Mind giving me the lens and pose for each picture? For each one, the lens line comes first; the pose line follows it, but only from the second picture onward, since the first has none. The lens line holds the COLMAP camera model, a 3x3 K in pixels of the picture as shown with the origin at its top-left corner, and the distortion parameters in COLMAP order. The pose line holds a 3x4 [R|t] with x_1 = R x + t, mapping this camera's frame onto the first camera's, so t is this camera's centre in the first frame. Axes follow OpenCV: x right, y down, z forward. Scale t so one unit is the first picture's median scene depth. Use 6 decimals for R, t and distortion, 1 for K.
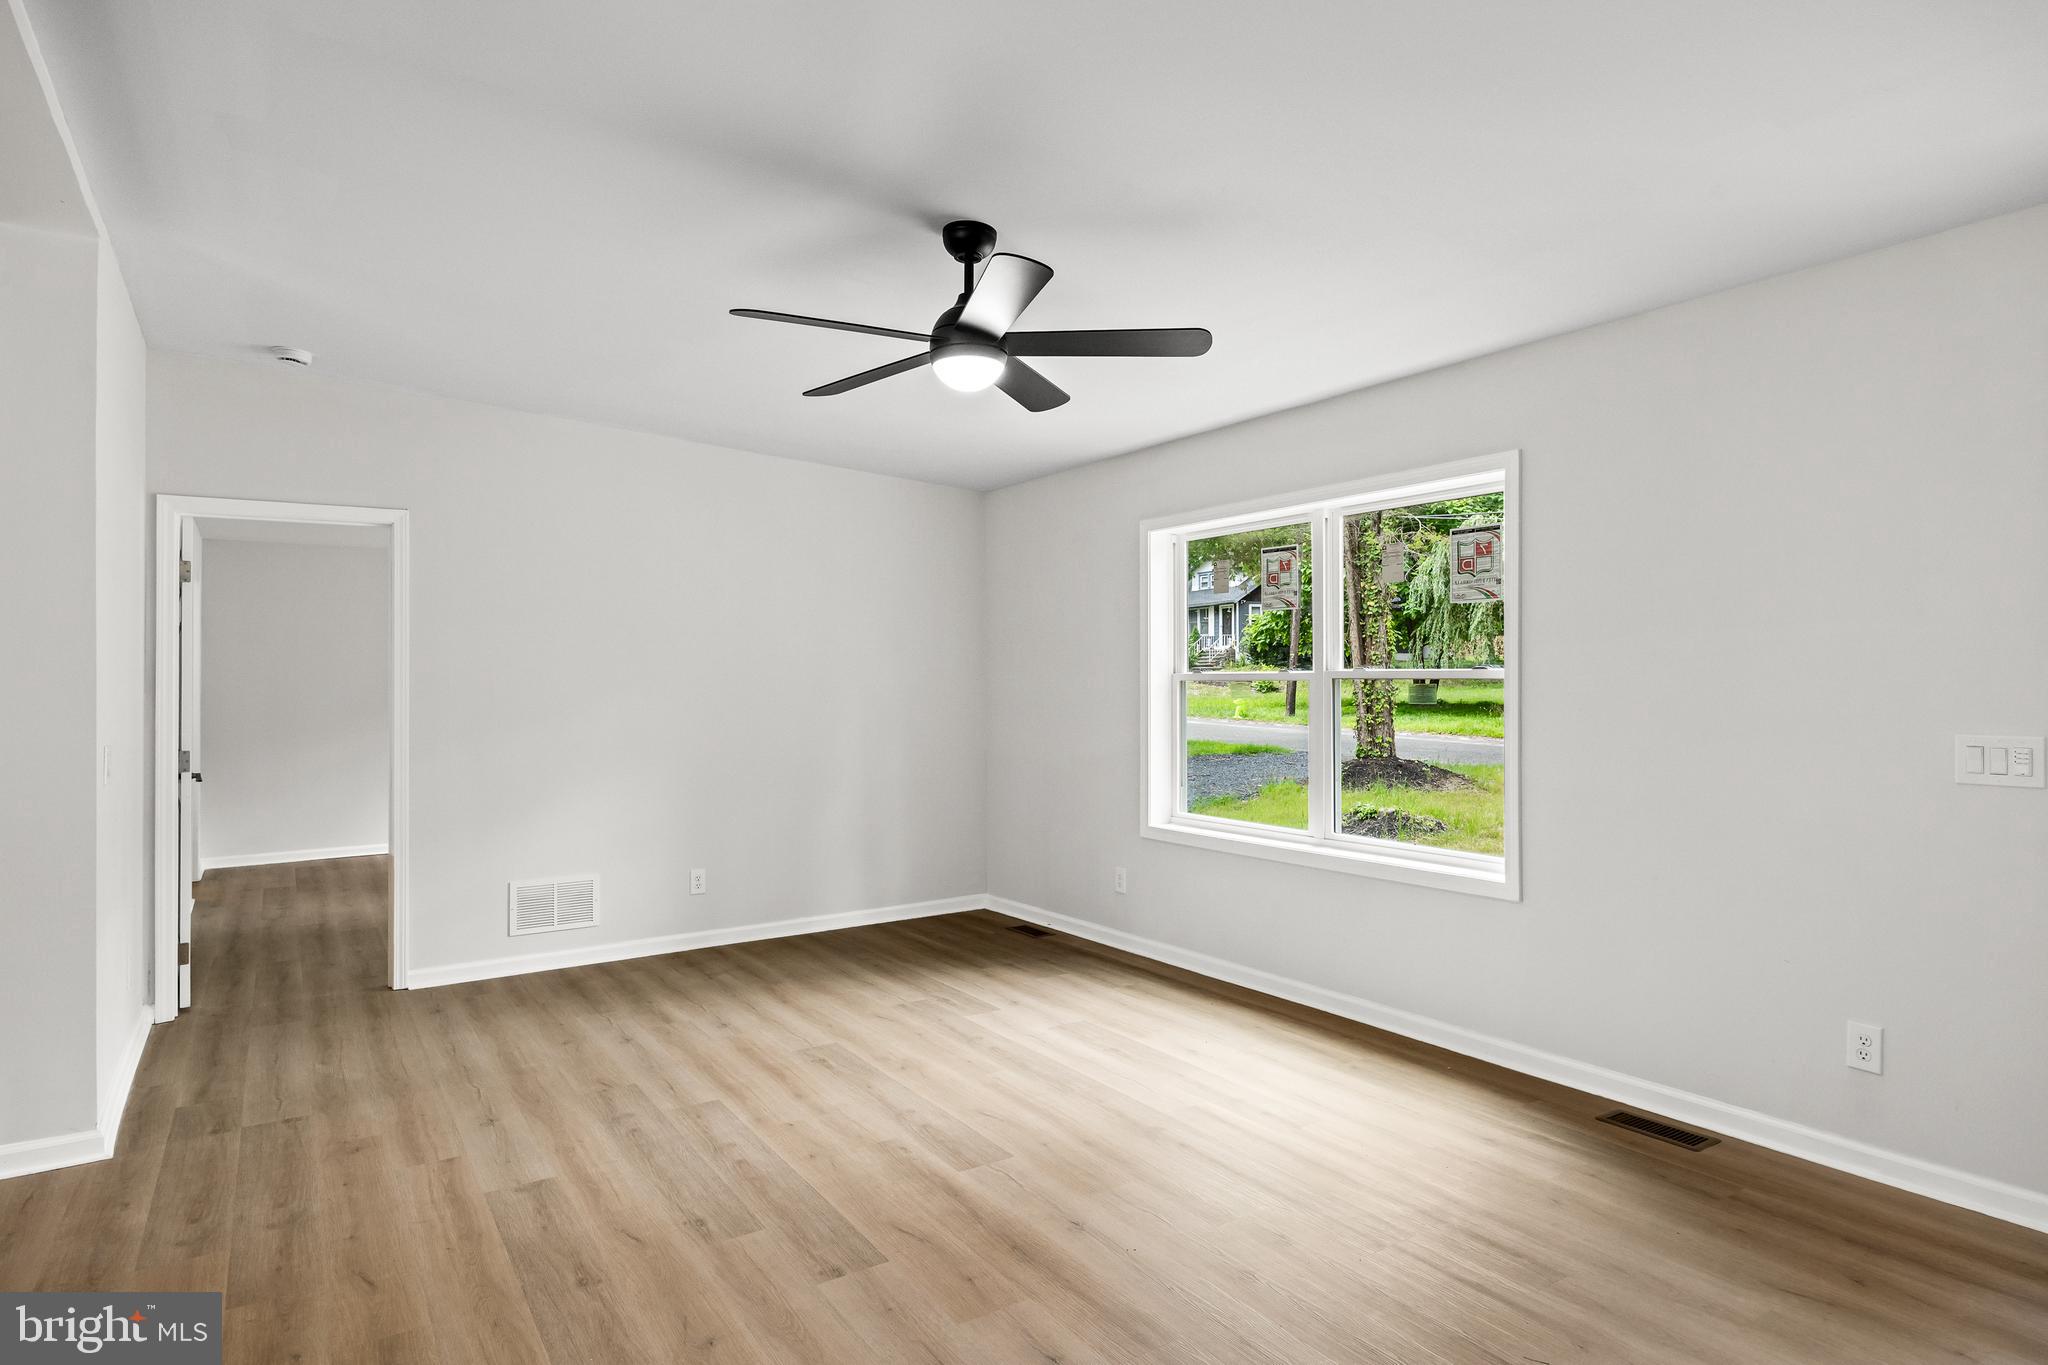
lens RADIAL K [[1138.5, 0, 1012.3], [0, 1138.5, 676.0], [0, 0, 1]] dist [0.001288, 0.000323]
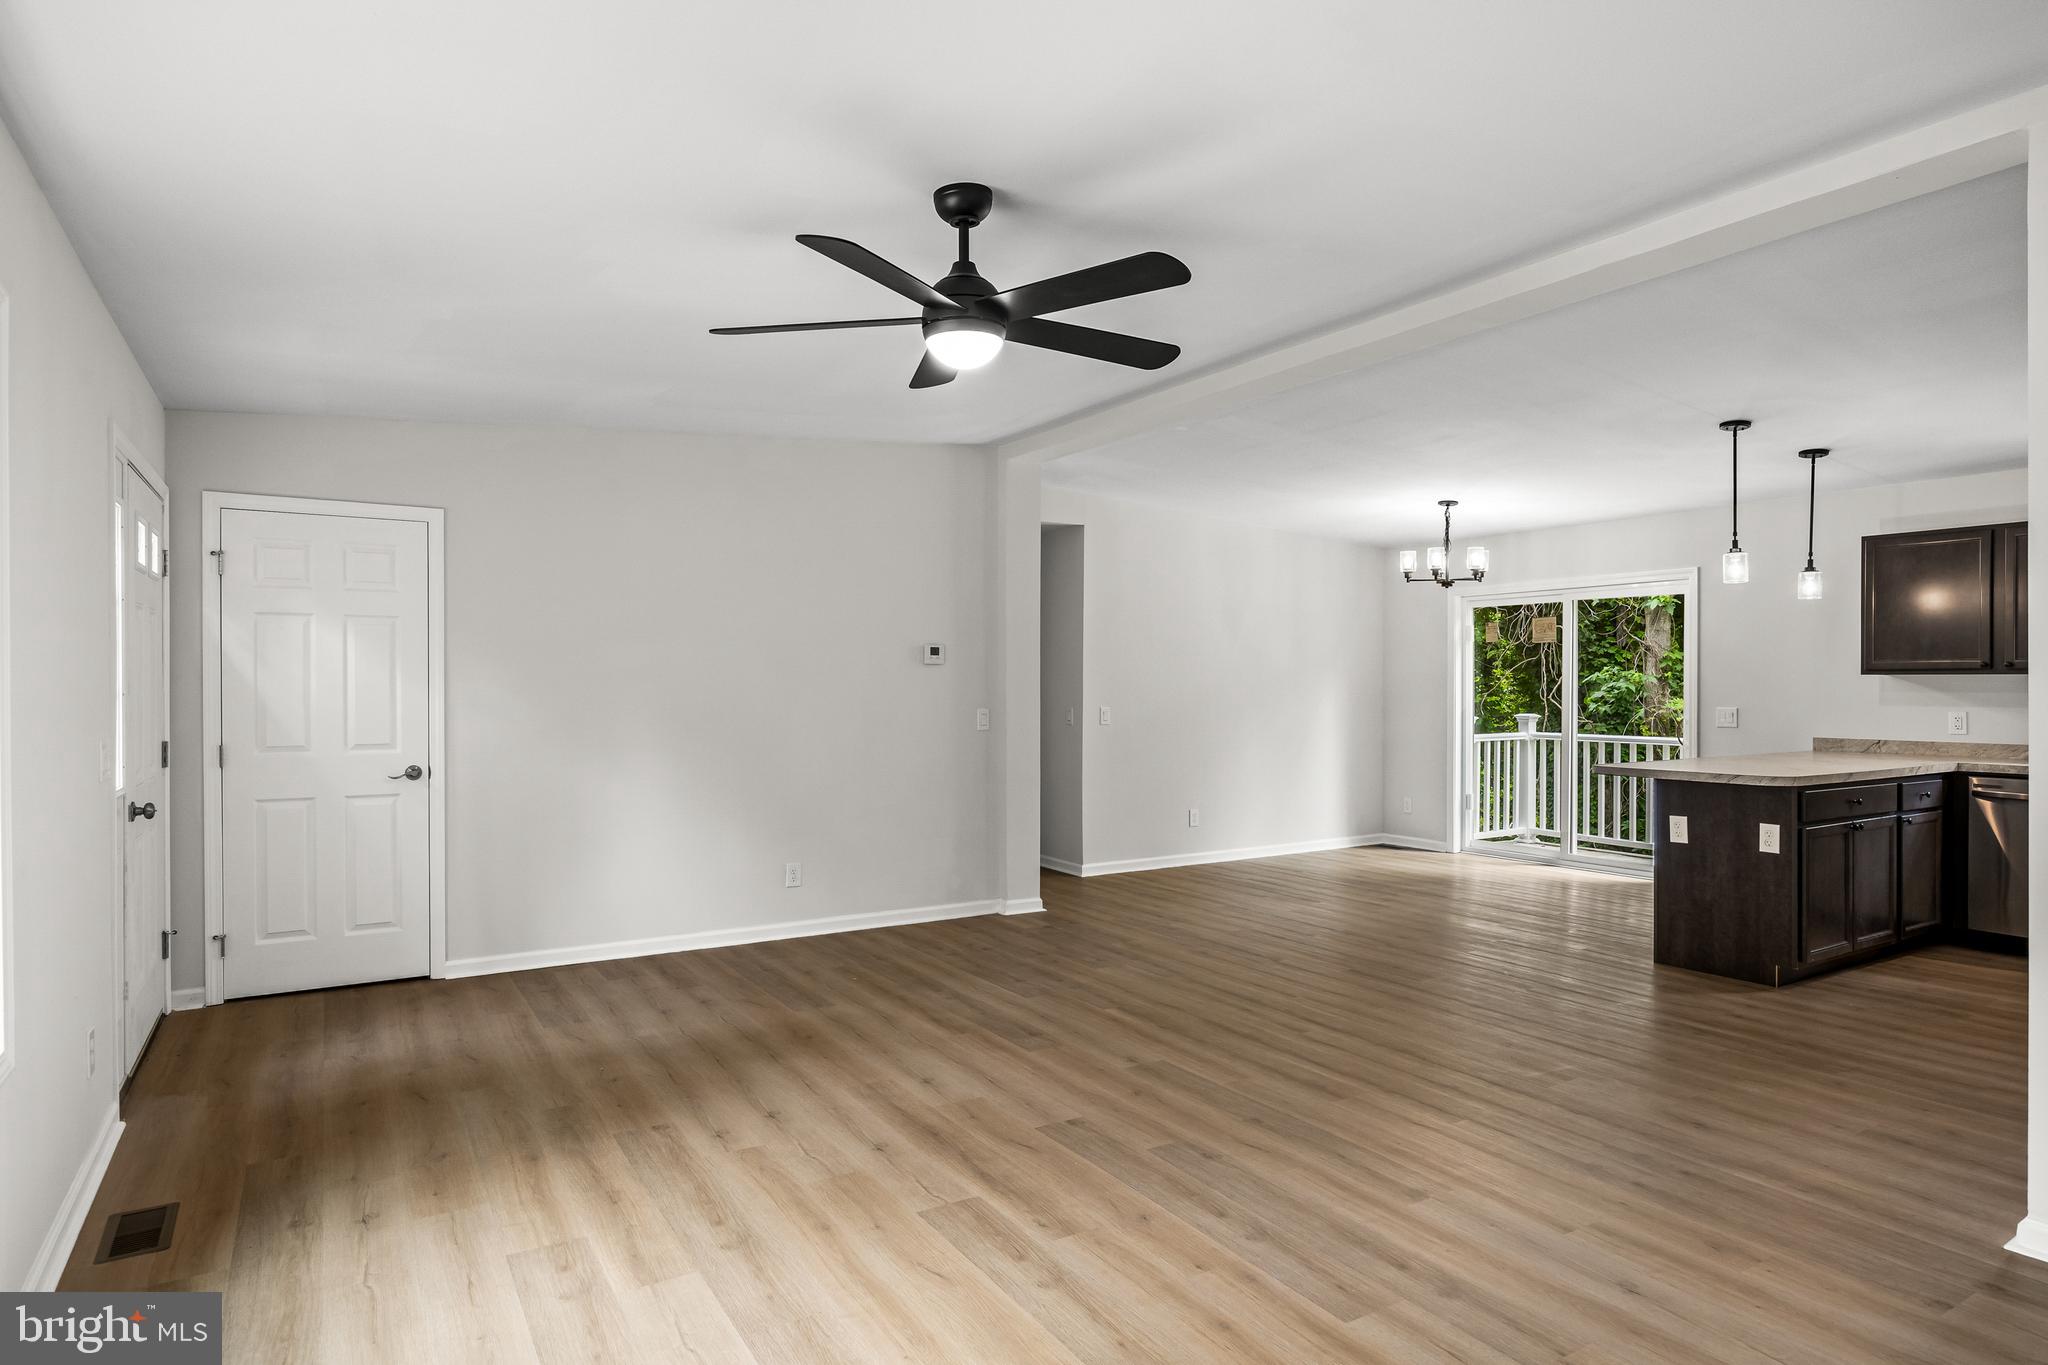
lens RADIAL K [[1140.9, 0, 1011.7], [0, 1140.9, 696.4], [0, 0, 1]] dist [-0.004222, -0.000097]
pose [[-0.999482, 0.010790, 0.030316, -0.098913], [0.010865, 0.999938, 0.002290, 0.013977], [-0.030289, 0.002618, -0.999538, 1.785606]]
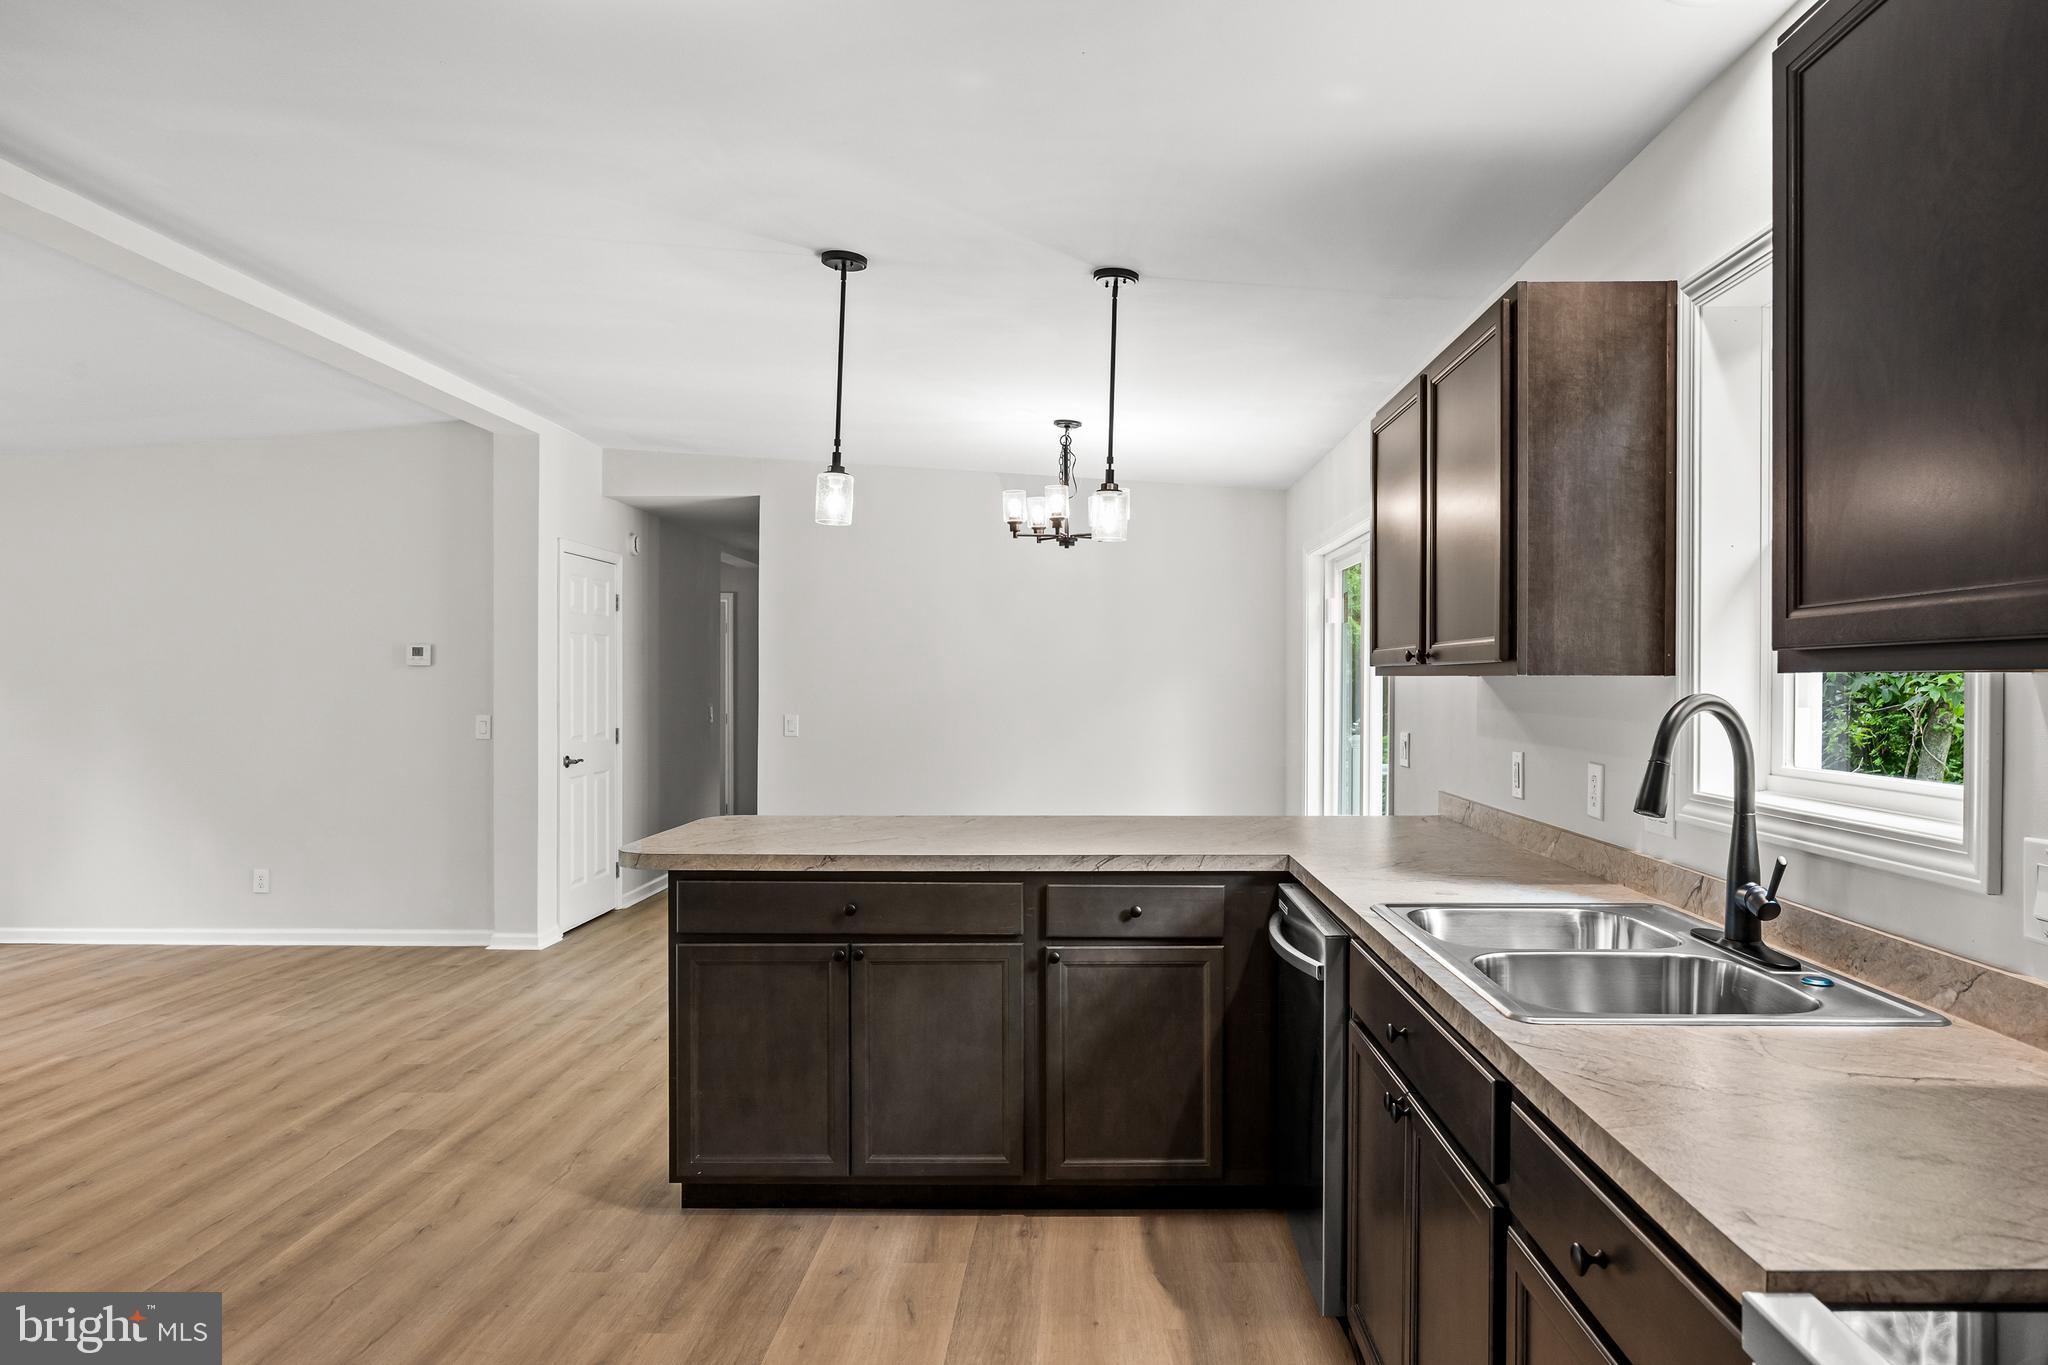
lens RADIAL K [[1259.8, 0, 1076.6], [0, 1259.8, 690.8], [0, 0, 1]] dist [-0.005117, 0.001529]
pose [[-0.829783, 0.006244, 0.558052, -1.831378], [0.005429, 0.999980, -0.003115, 0.012785], [-0.558060, 0.000445, -0.829800, 0.917111]]
